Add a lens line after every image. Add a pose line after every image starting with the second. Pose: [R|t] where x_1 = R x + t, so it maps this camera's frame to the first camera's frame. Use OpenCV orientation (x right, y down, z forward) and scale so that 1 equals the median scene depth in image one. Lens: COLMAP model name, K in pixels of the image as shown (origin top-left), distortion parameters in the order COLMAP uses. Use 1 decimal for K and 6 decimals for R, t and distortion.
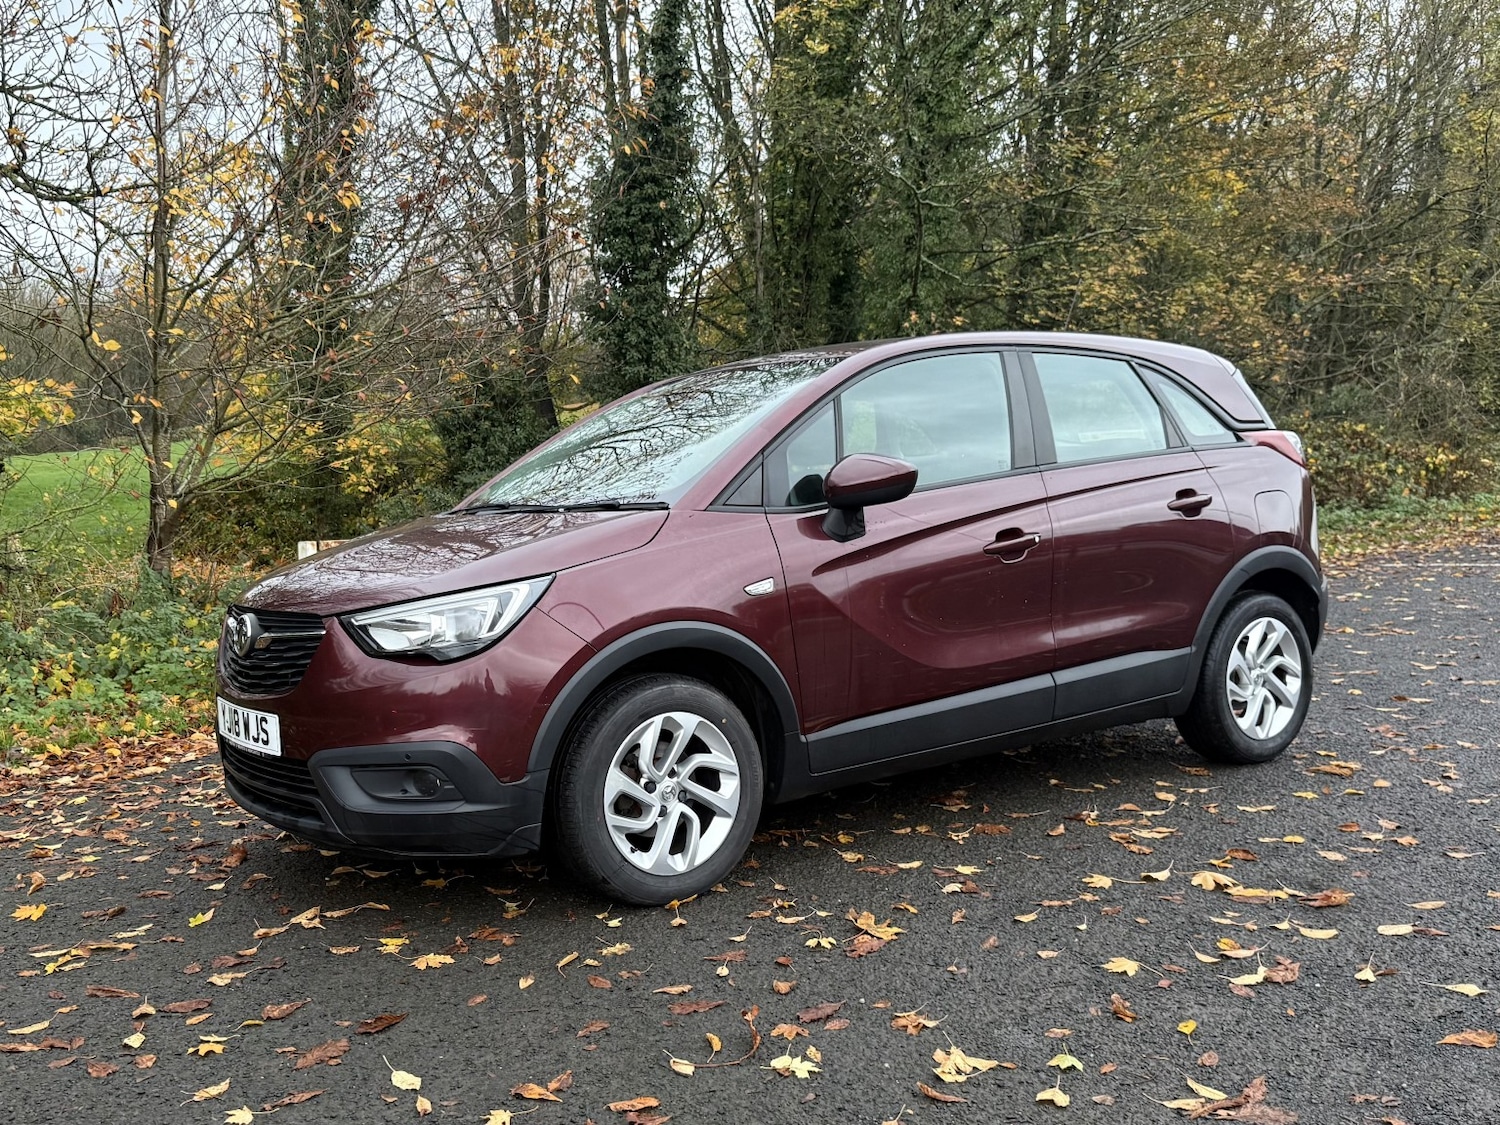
lens RADIAL K [[1424.6, 0, 596.2], [0, 1424.6, 641.5], [0, 0, 1]] dist [0.131974, -0.264561]
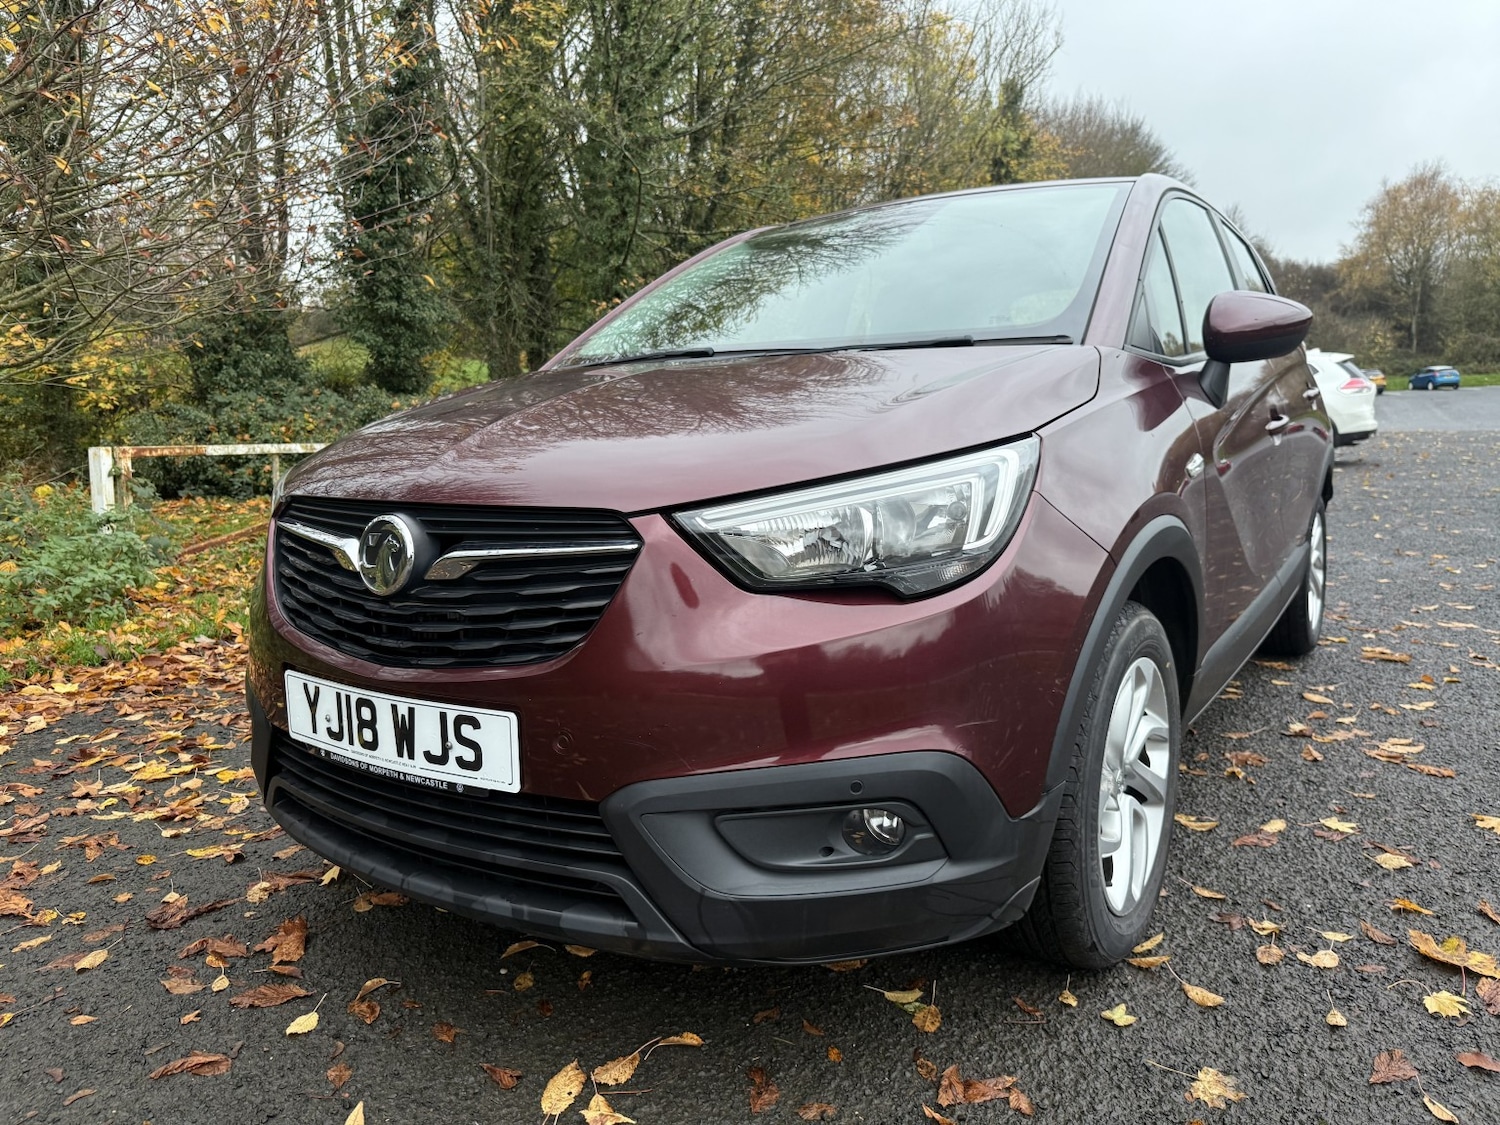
lens RADIAL K [[1056.0, 0, 747.7], [0, 1056.0, 566.5], [0, 0, 1]] dist [0.083697, -0.136710]
pose [[0.913162, -0.029526, 0.406525, -0.223271], [0.021739, 0.999481, 0.023760, -0.004971], [-0.407016, -0.012860, 0.913331, 0.473747]]
